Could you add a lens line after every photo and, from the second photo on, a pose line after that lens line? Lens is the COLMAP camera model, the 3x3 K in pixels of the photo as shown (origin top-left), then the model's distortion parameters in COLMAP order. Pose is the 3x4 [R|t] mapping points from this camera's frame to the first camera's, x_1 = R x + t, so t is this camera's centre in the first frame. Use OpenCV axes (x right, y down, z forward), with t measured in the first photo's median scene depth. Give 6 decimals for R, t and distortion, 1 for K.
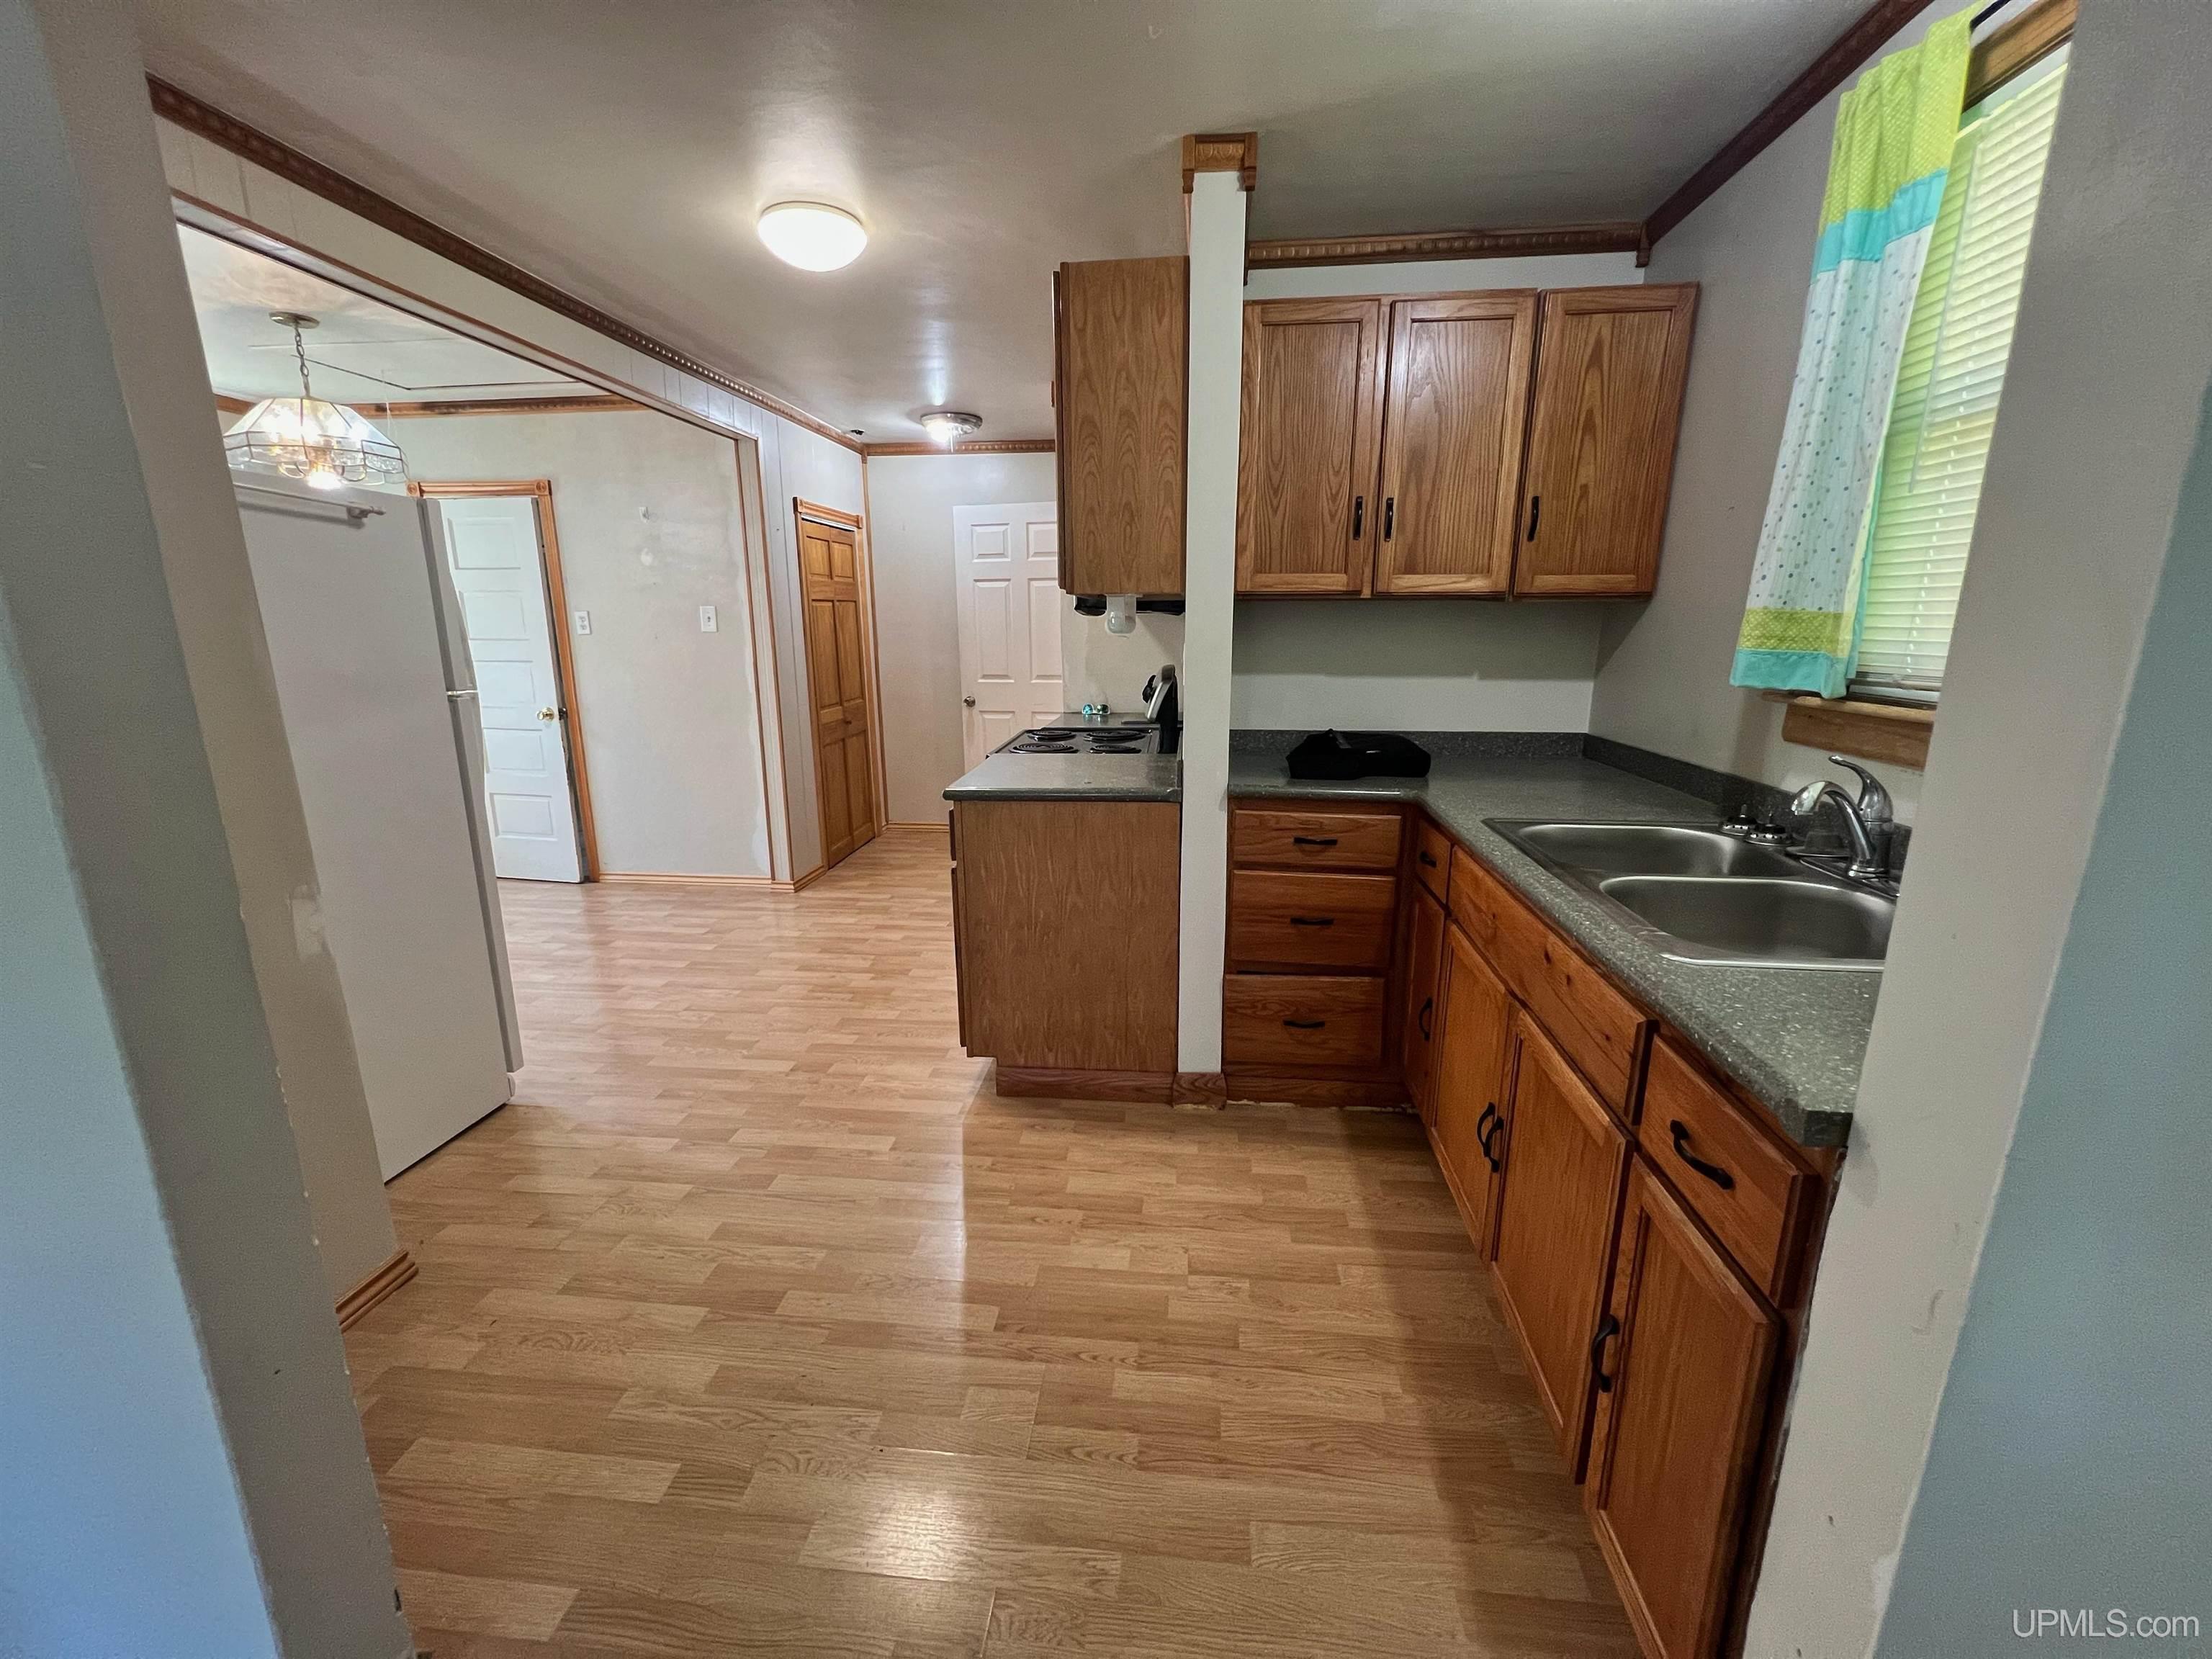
lens RADIAL K [[885.4, 0, 1103.0], [0, 885.4, 835.1], [0, 0, 1]] dist [-0.003030, 0.000884]
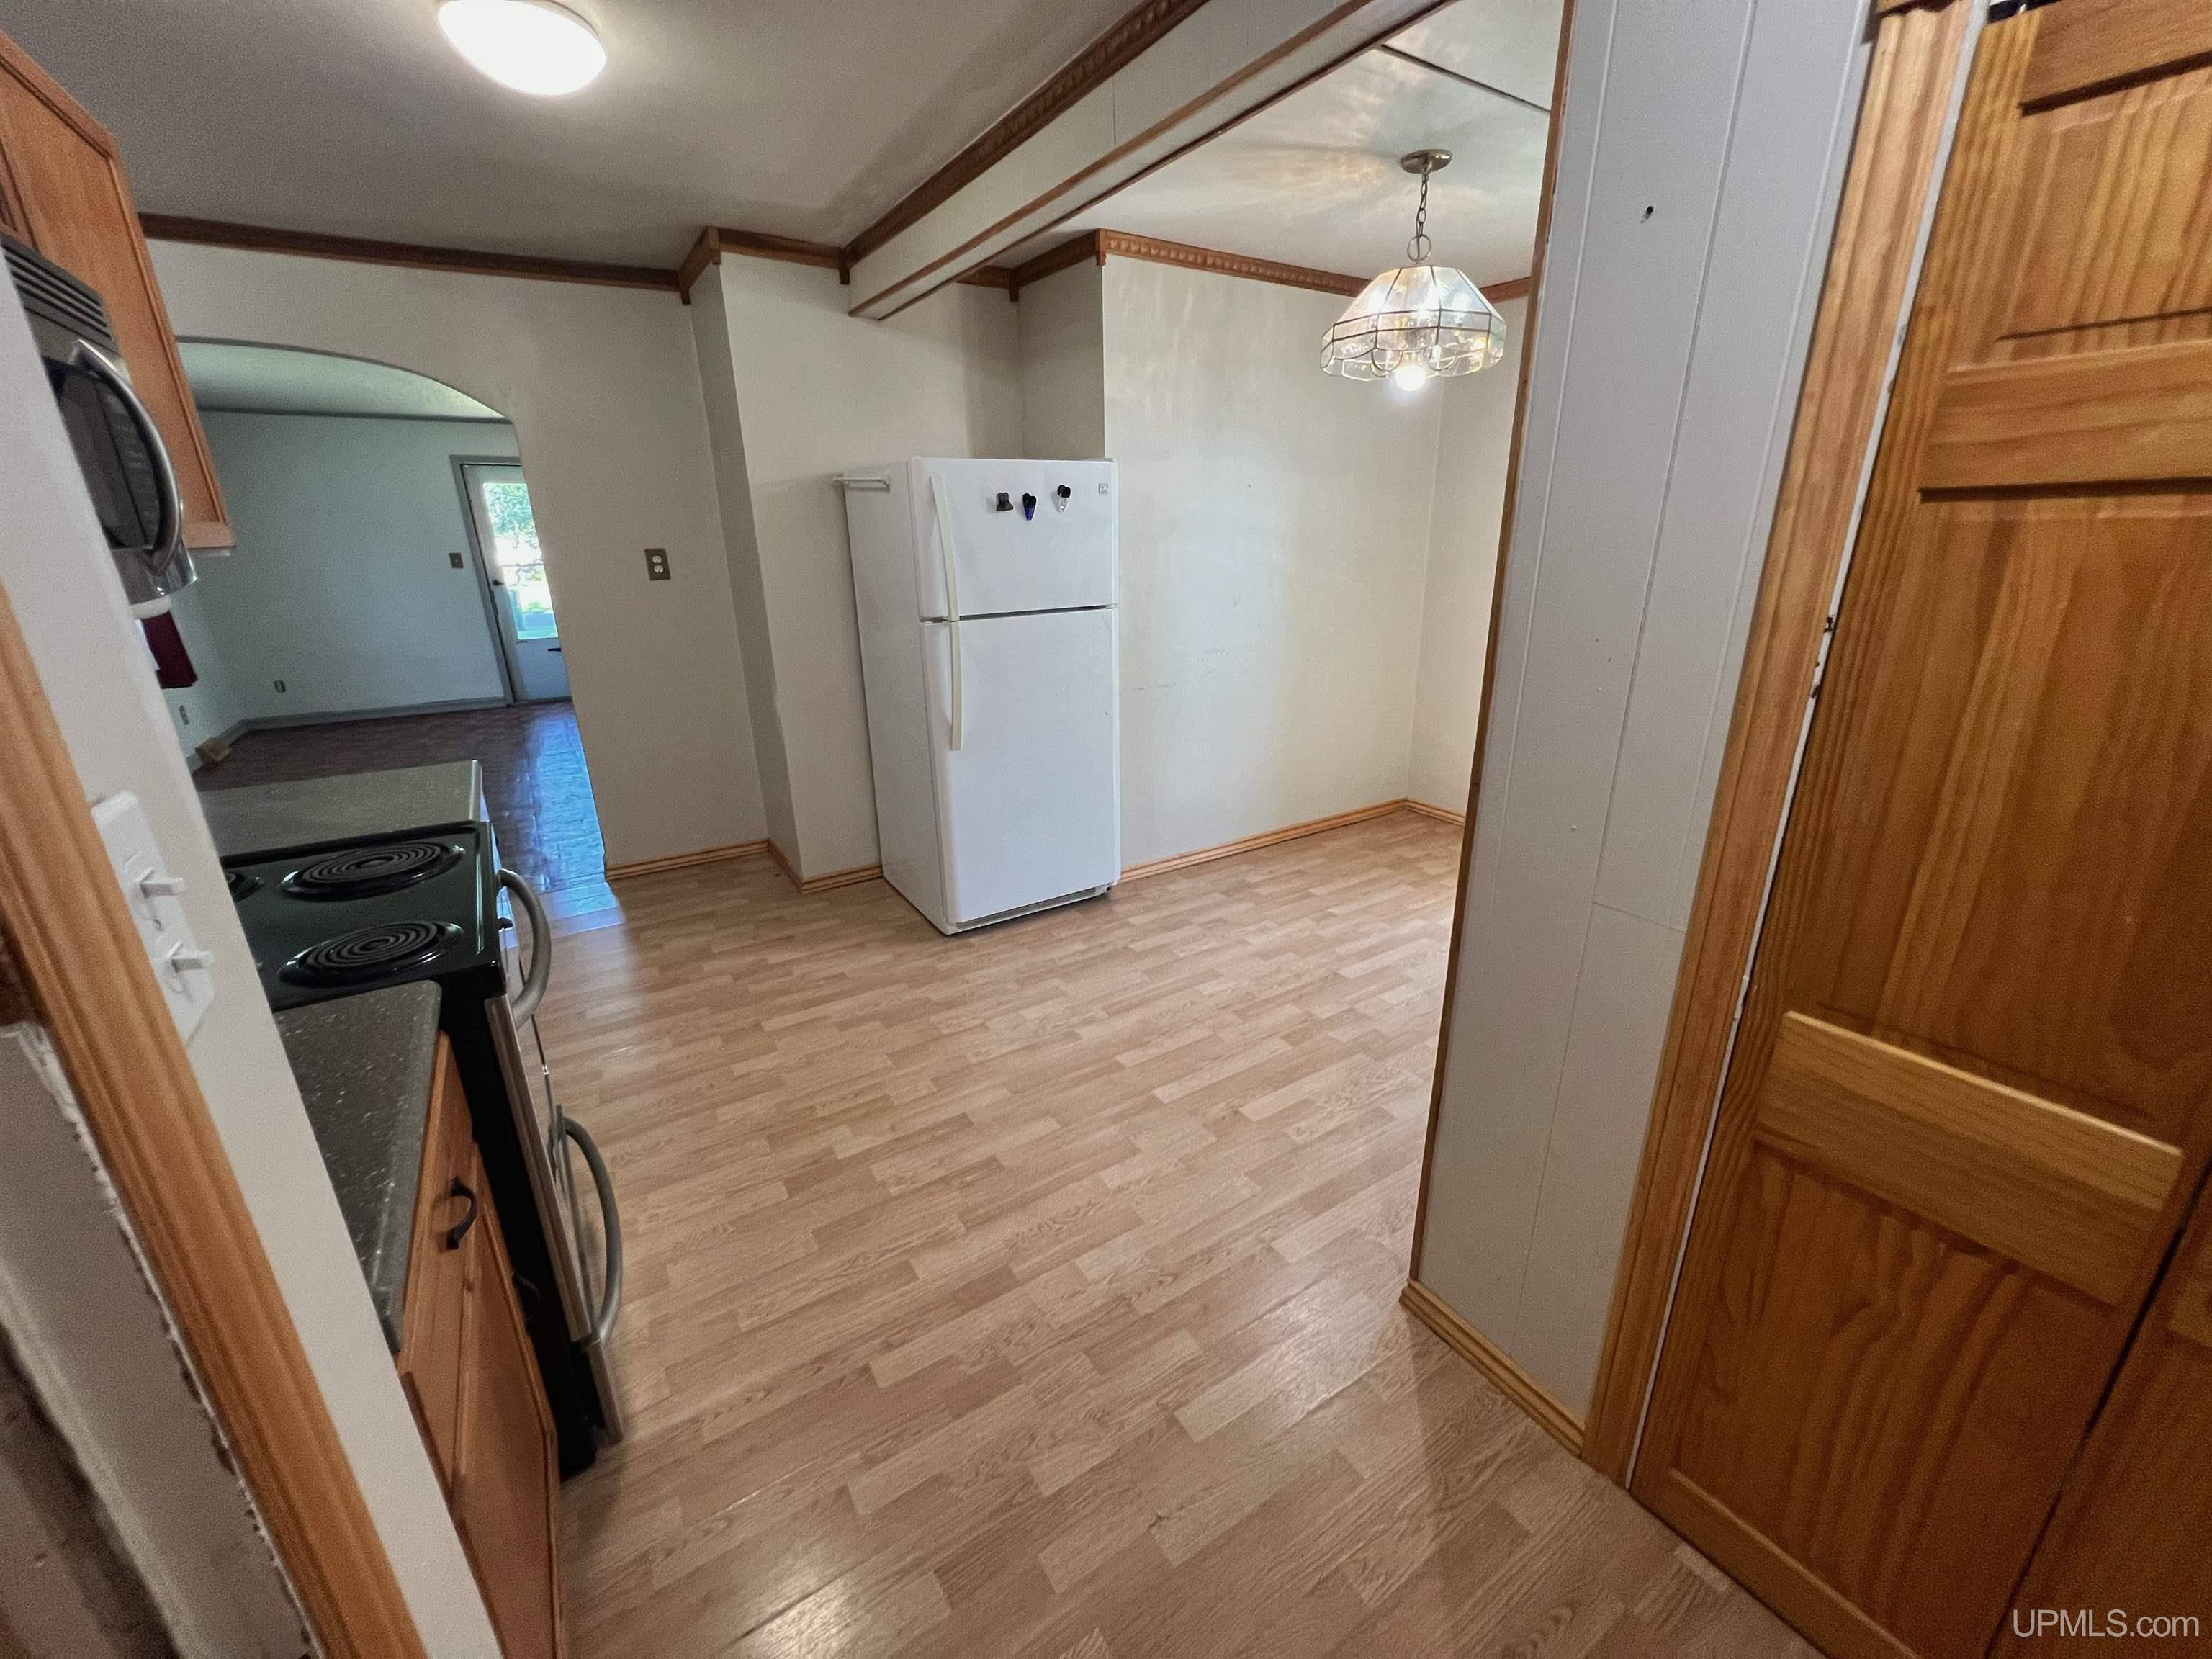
lens RADIAL K [[885.4, 0, 1101.2], [0, 885.4, 828.3], [0, 0, 1]] dist [-0.003030, 0.000884]
pose [[-0.775725, 0.218624, -0.591992, -0.120684], [-0.132478, 0.860757, 0.491475, -0.529450], [0.617009, 0.459675, -0.638747, 2.002006]]
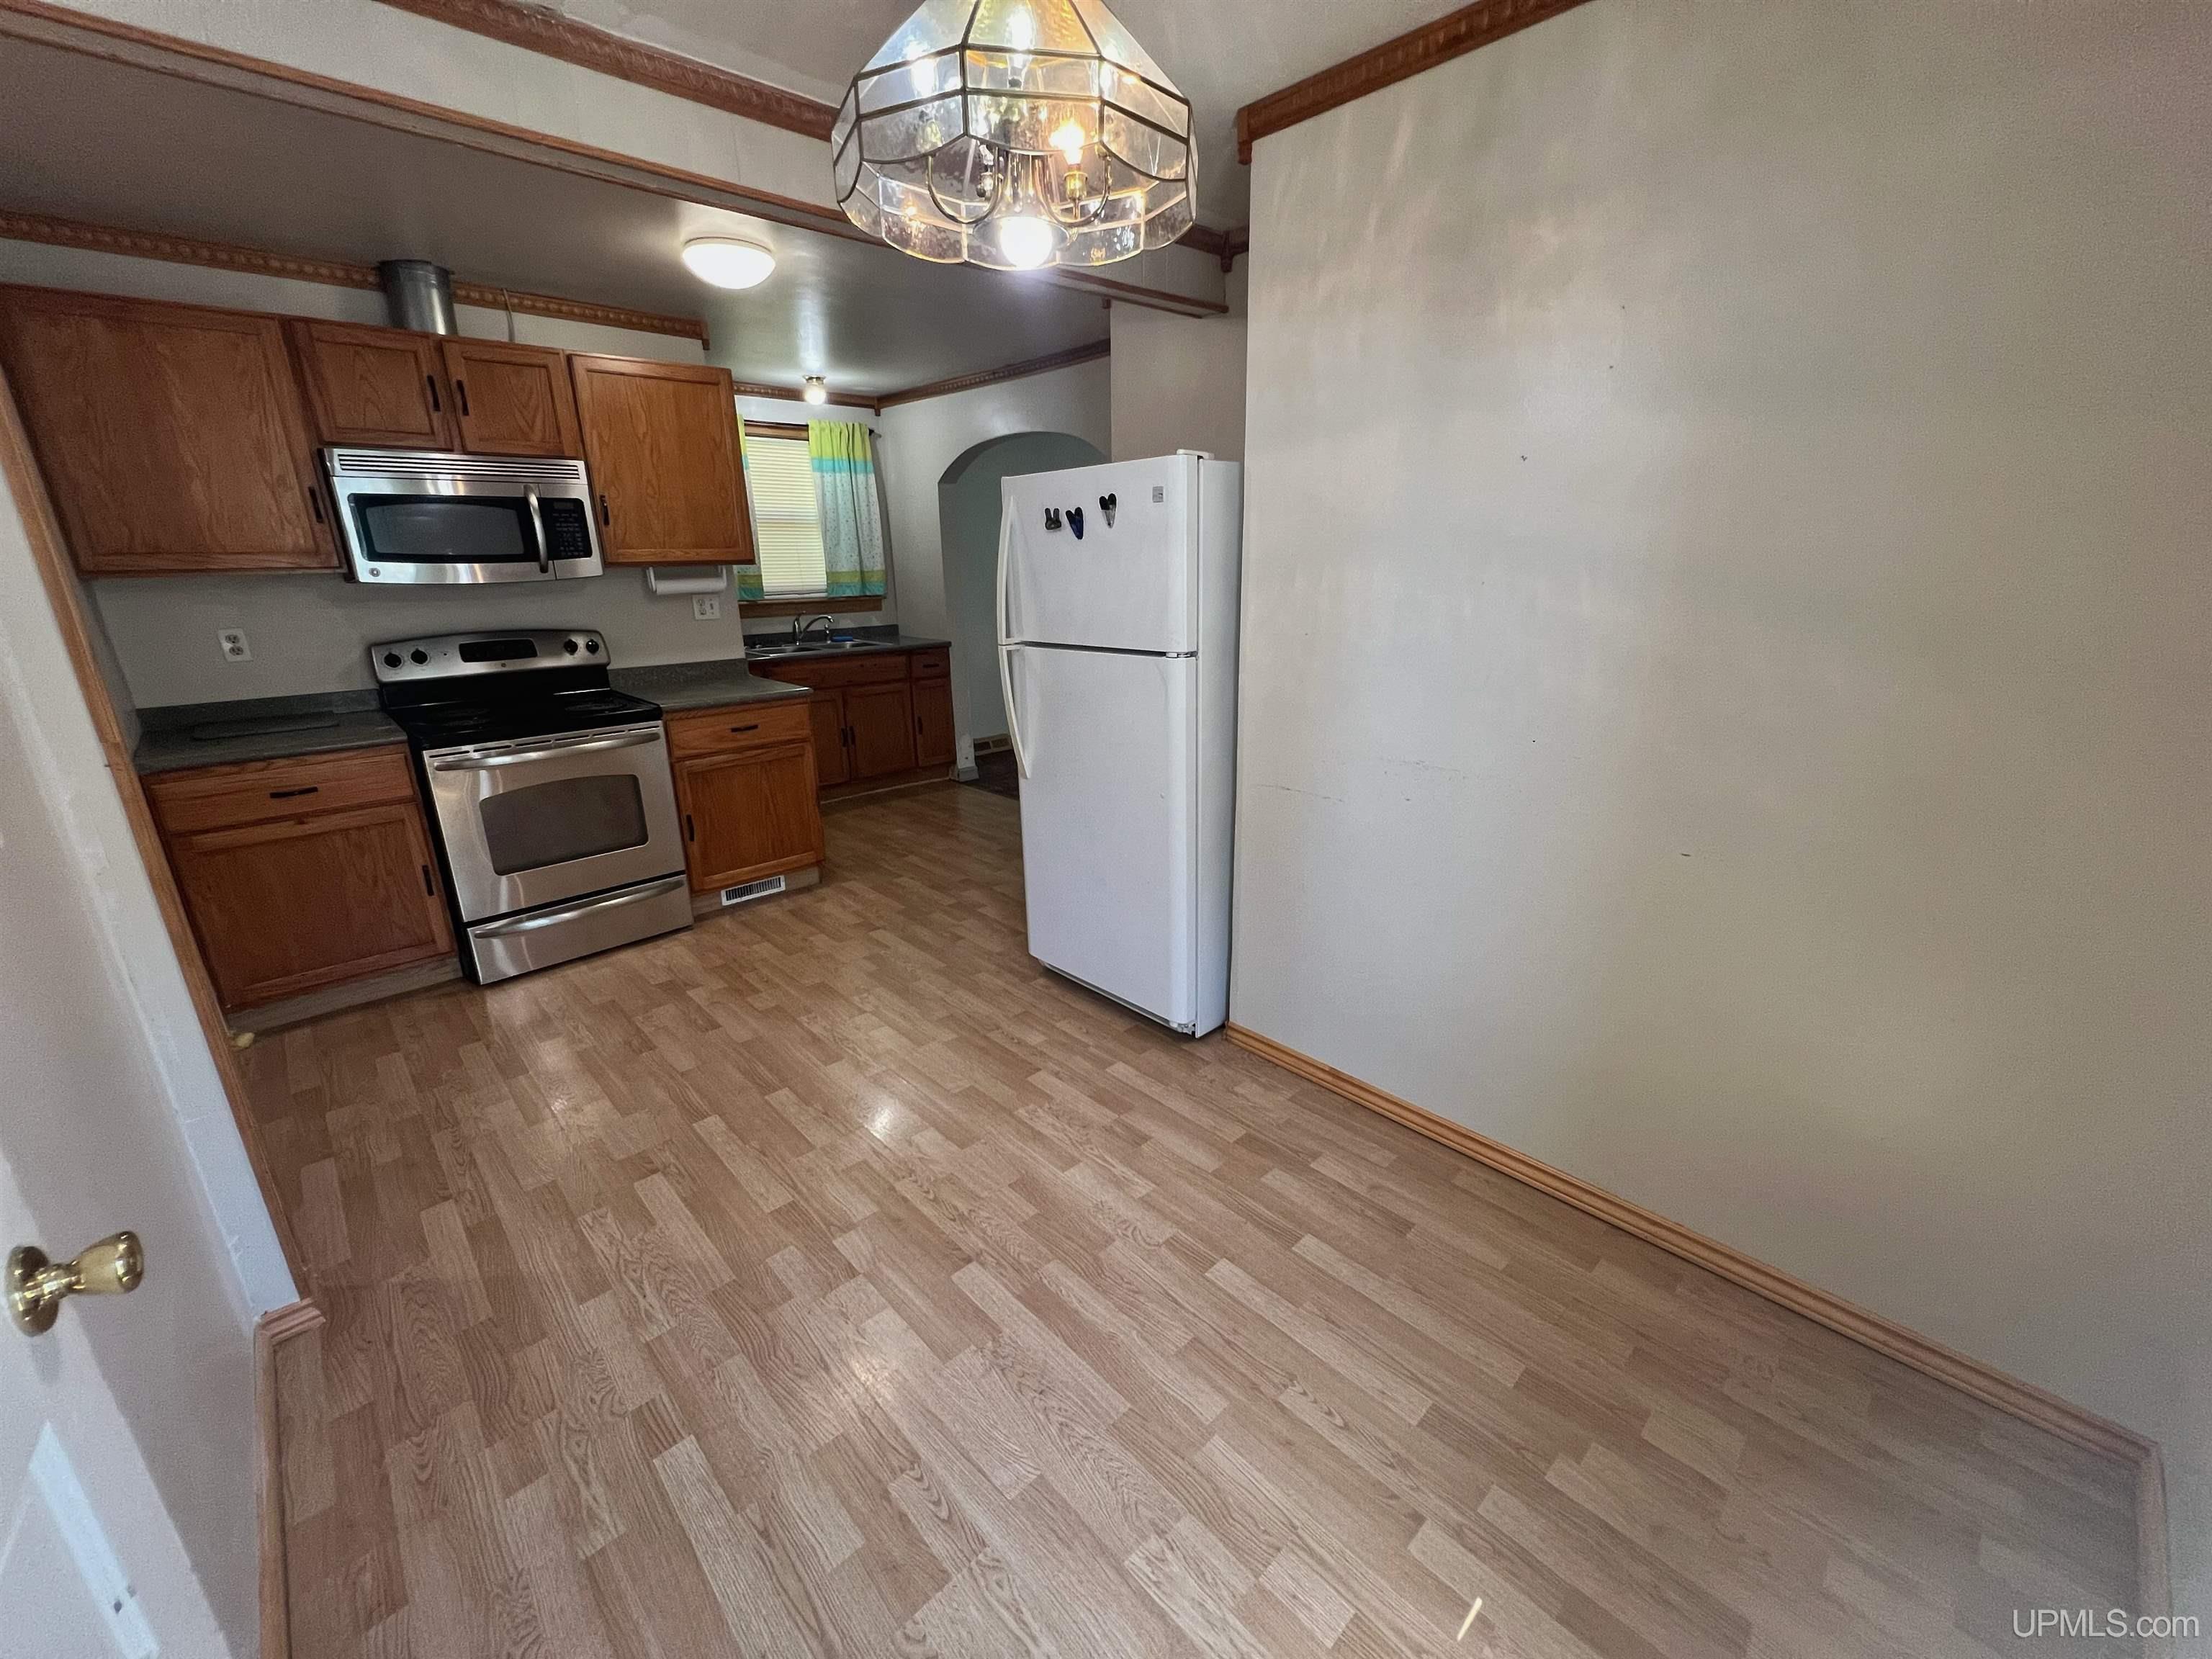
lens RADIAL K [[885.4, 0, 1101.9], [0, 885.4, 829.6], [0, 0, 1]] dist [-0.003030, 0.000884]
pose [[-0.761495, -0.174185, 0.624327, -1.569875], [0.172649, 0.873908, 0.454398, -0.450235], [-0.624754, 0.453811, -0.635404, 1.754971]]
